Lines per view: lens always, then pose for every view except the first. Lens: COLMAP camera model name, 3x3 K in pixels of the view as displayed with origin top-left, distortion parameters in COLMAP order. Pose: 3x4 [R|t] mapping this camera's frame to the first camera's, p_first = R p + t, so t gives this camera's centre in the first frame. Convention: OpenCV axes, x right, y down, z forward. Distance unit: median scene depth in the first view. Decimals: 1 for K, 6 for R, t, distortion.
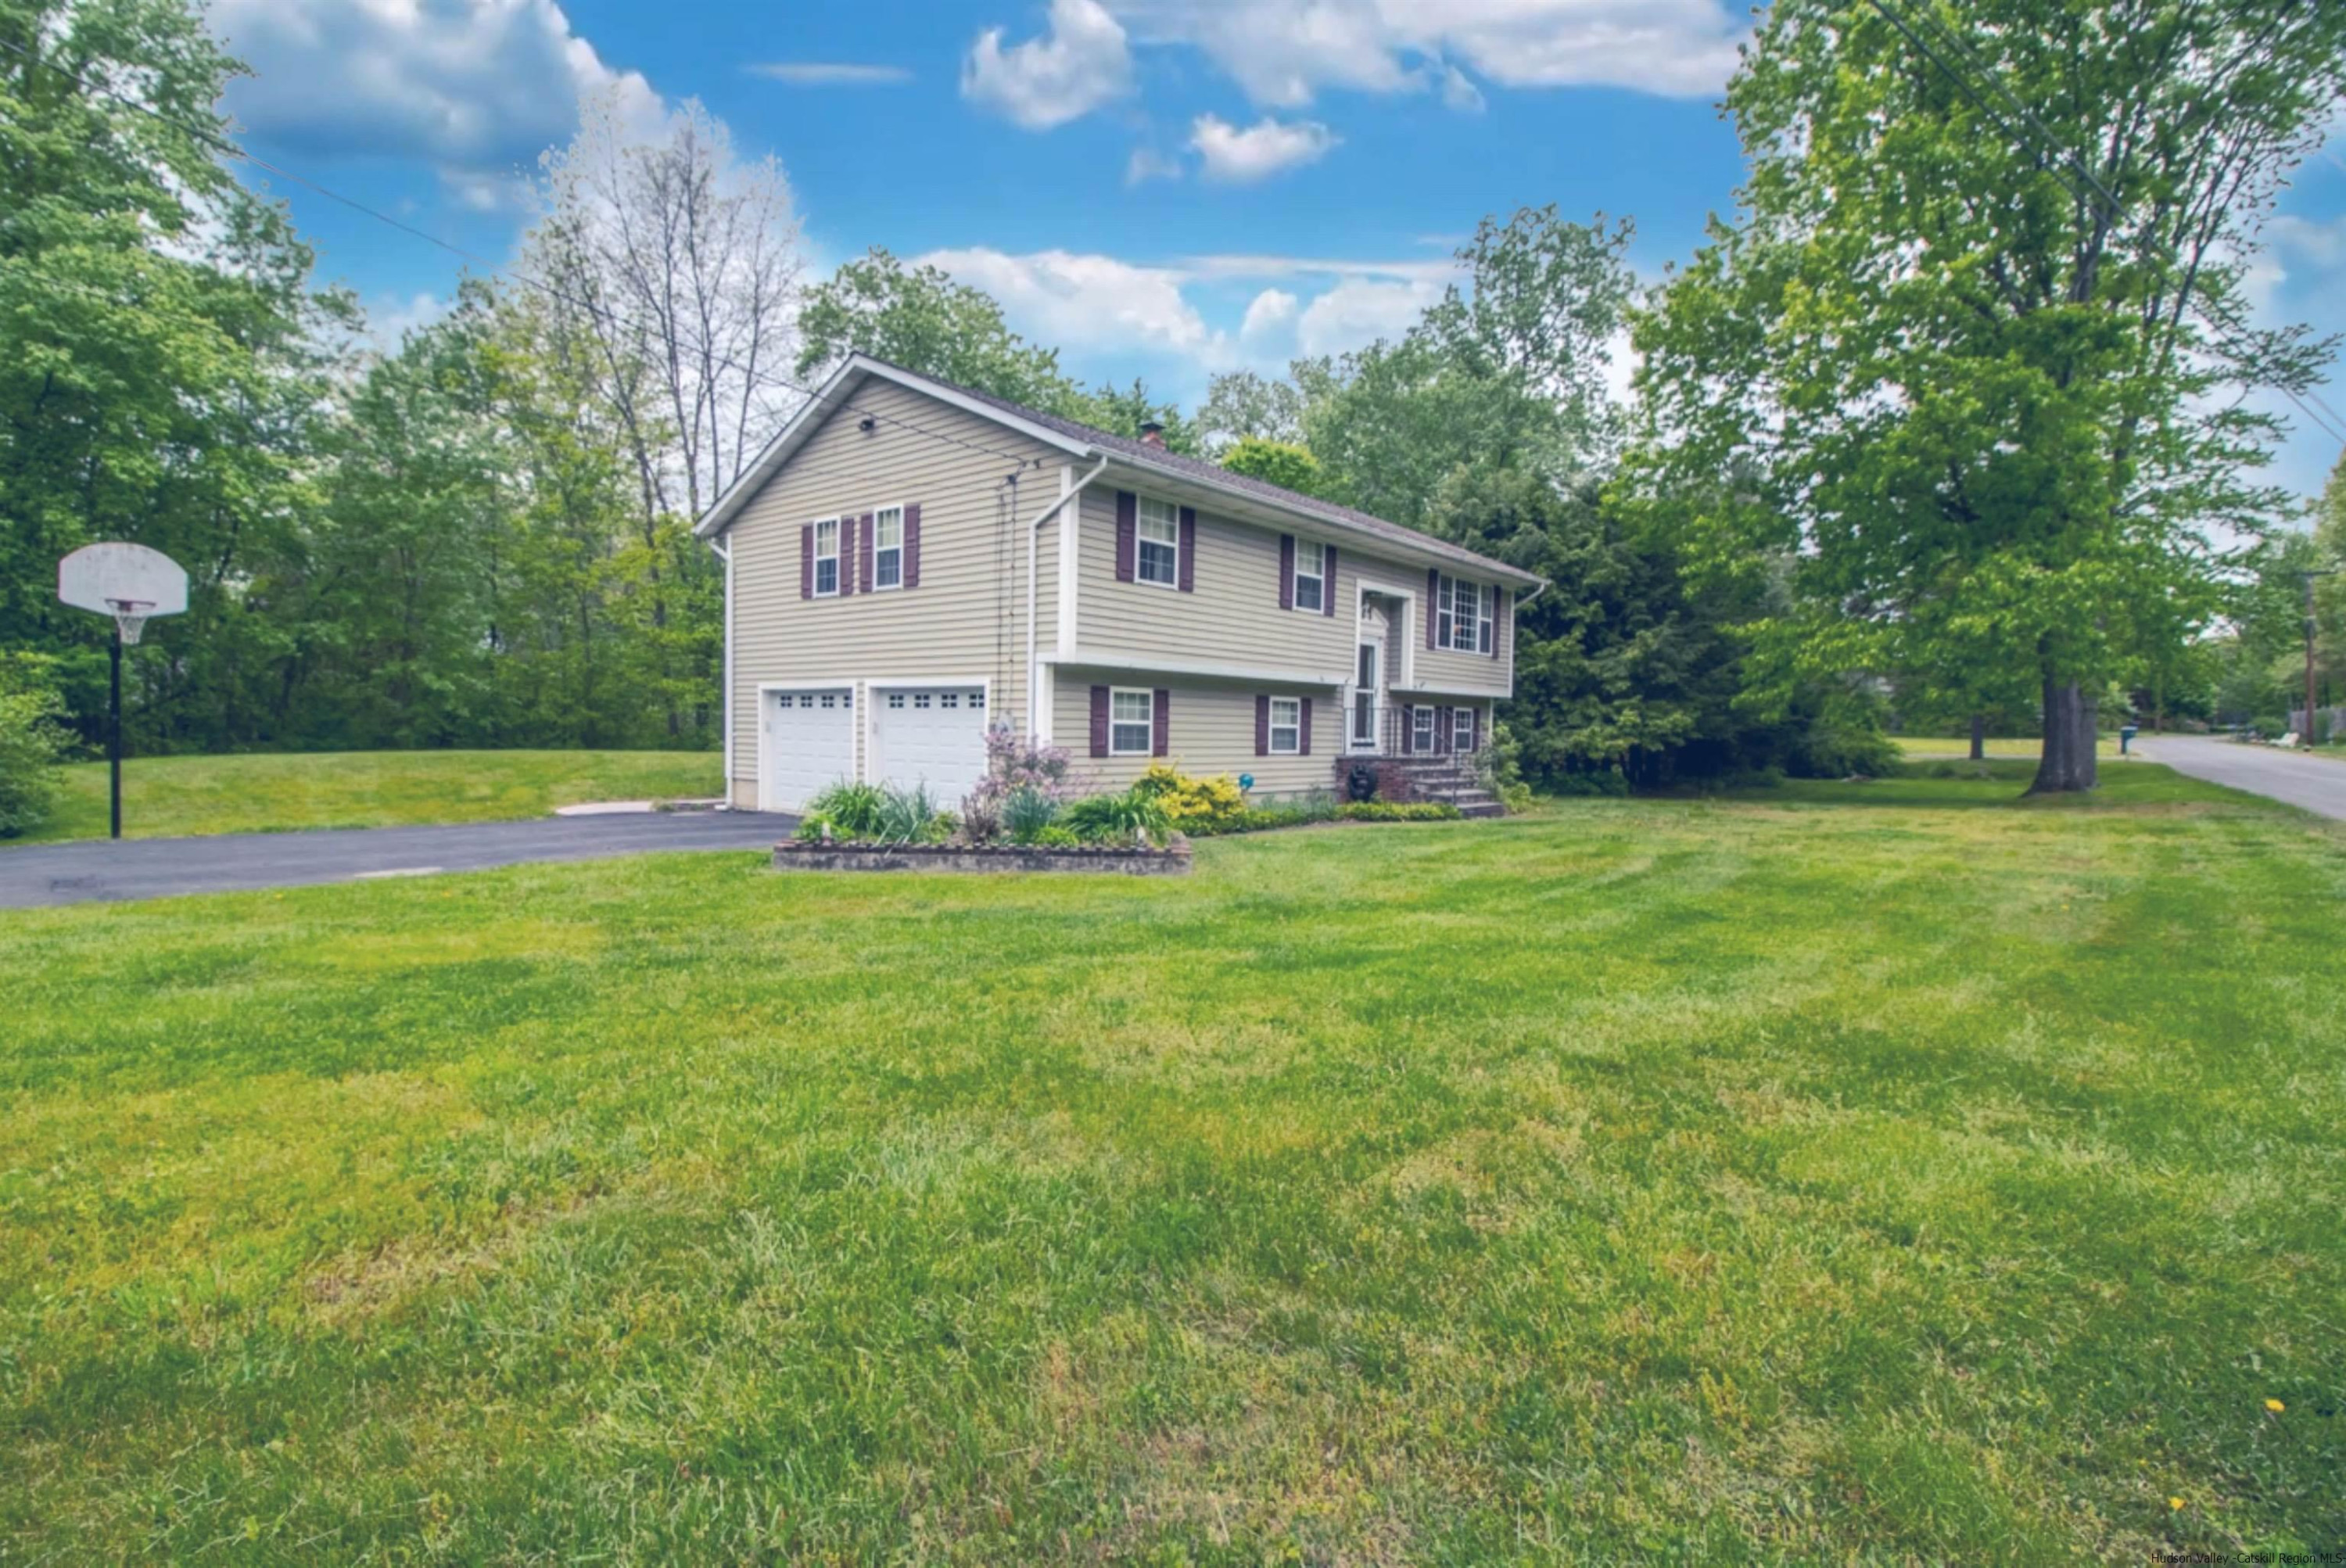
lens RADIAL K [[1147.3, 0, 1151.5], [0, 1147.3, 783.1], [0, 0, 1]] dist [-0.009382, -0.001593]
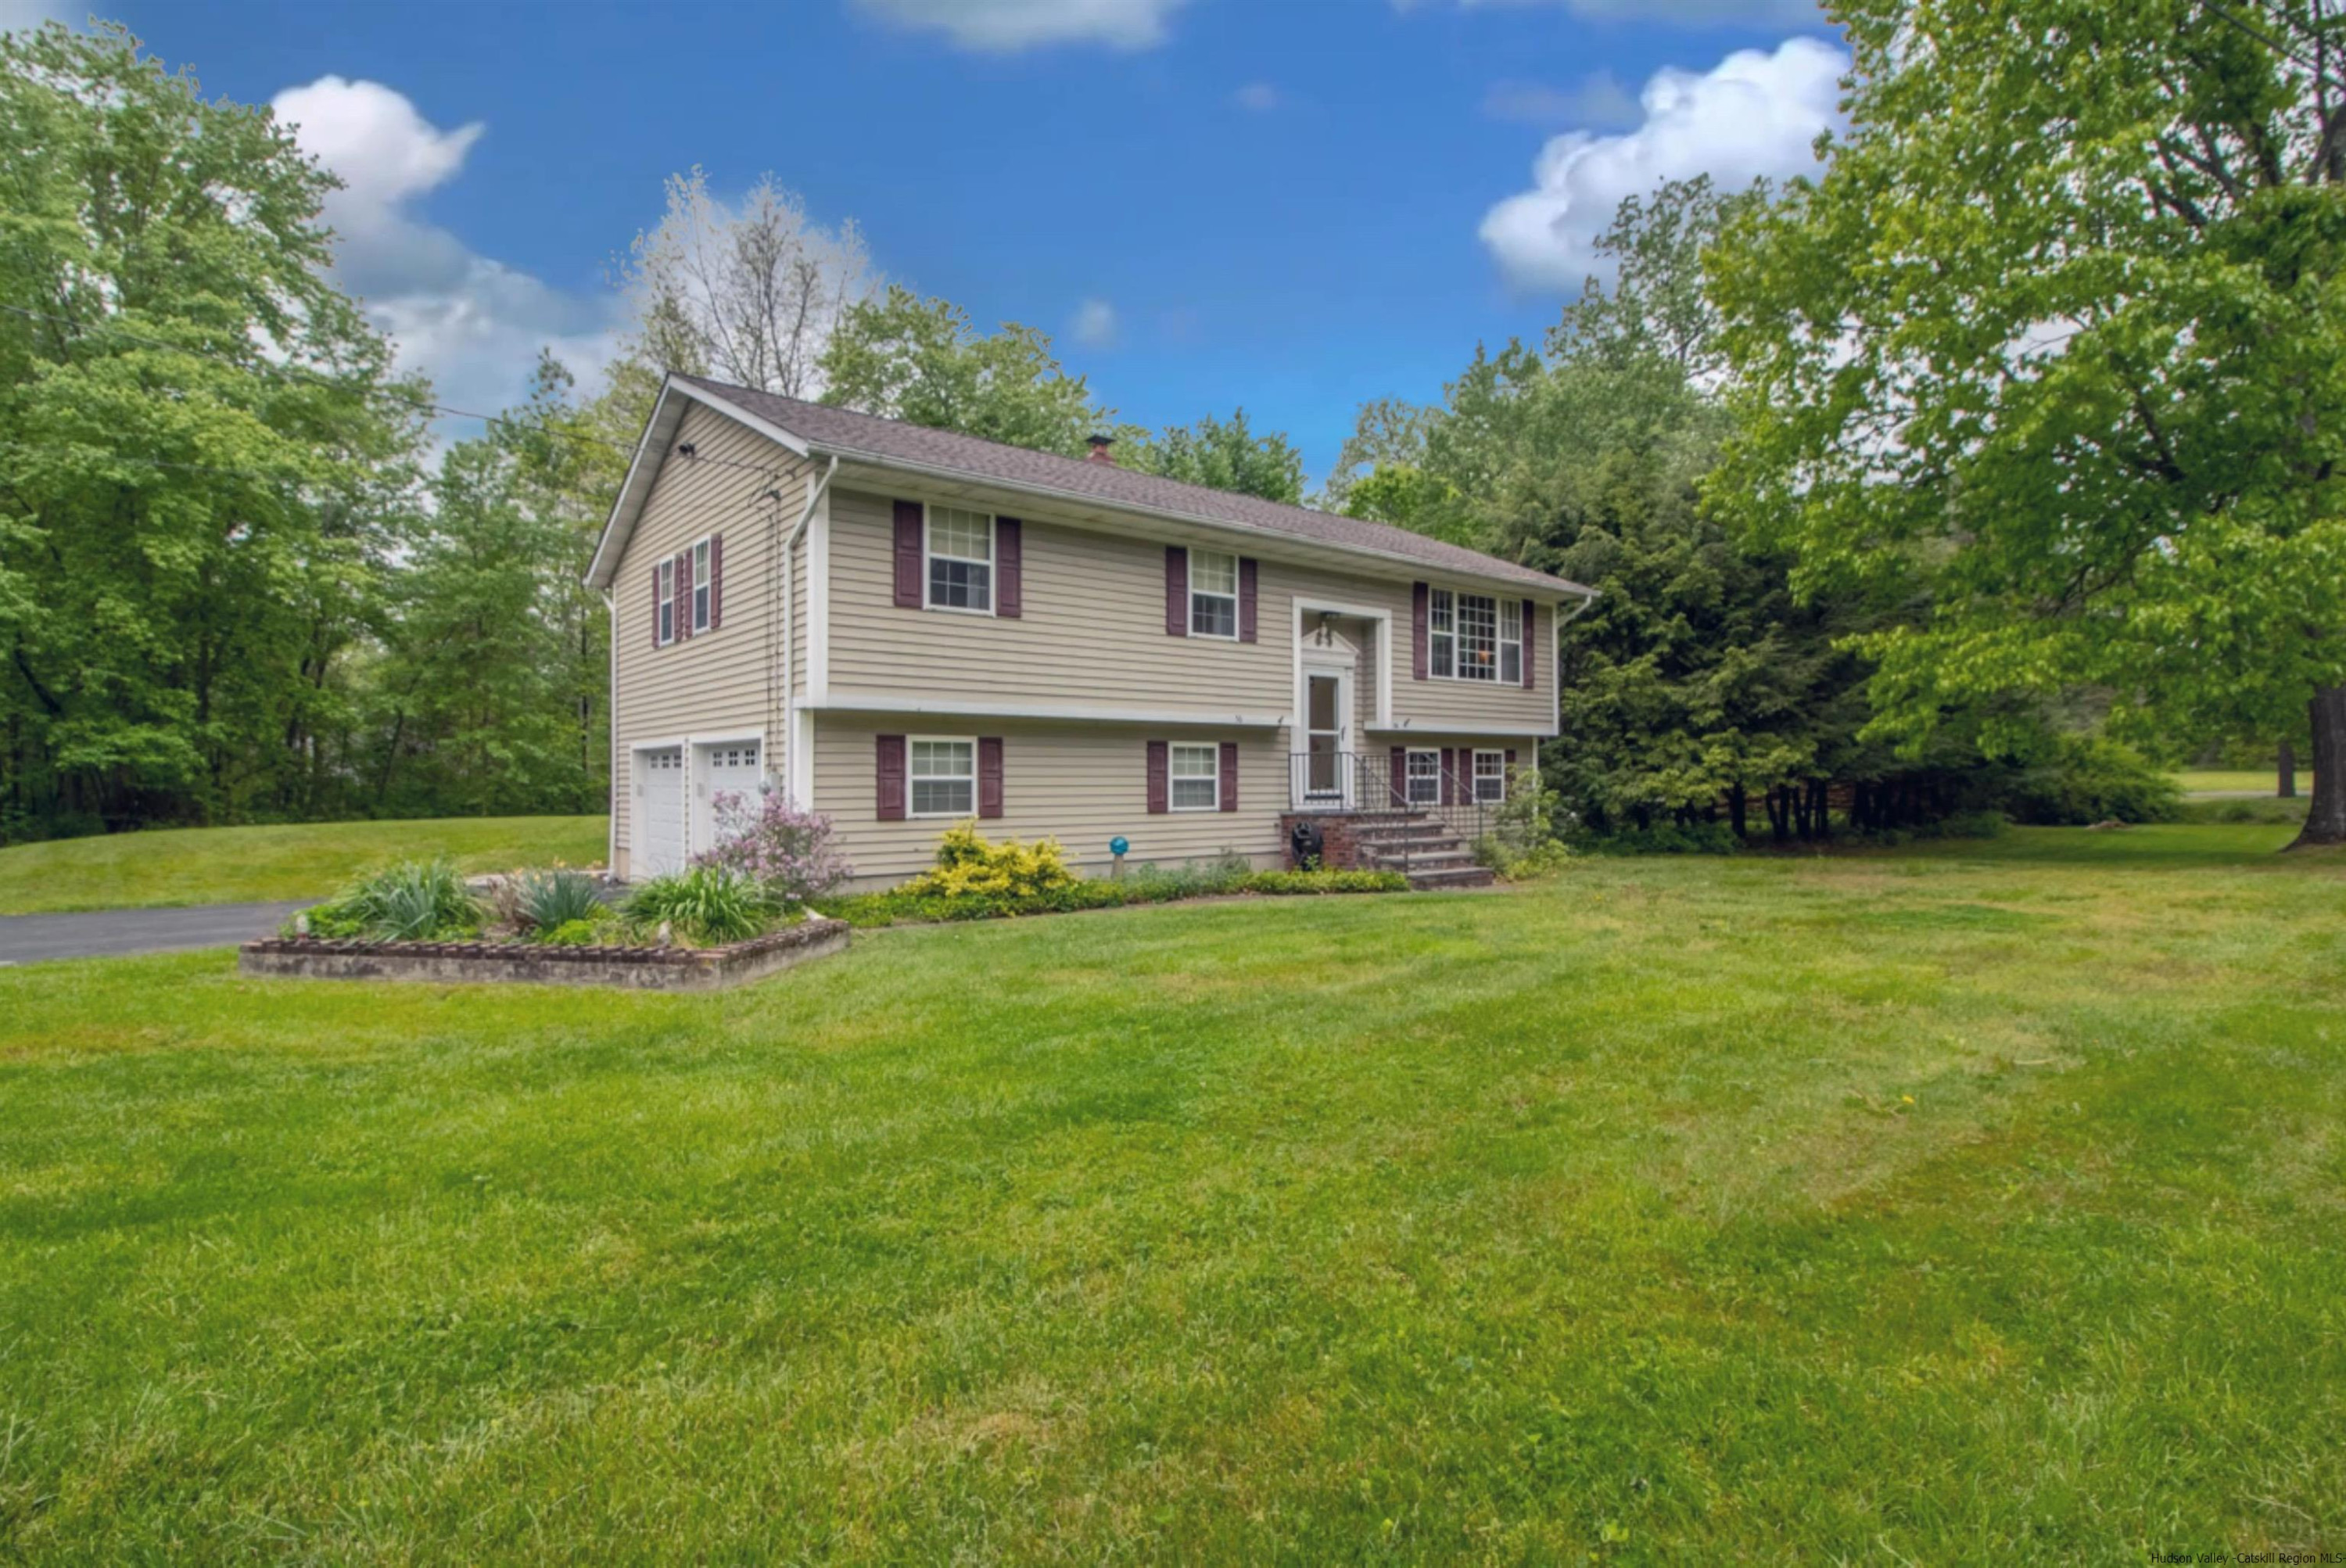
lens RADIAL K [[1147.3, 0, 1189.0], [0, 1147.3, 782.9], [0, 0, 1]] dist [-0.009382, -0.001593]
pose [[0.981724, -0.021234, -0.189124, 0.247427], [0.012574, 0.998822, -0.046872, -0.006691], [0.189896, 0.043637, 0.980834, 0.176035]]
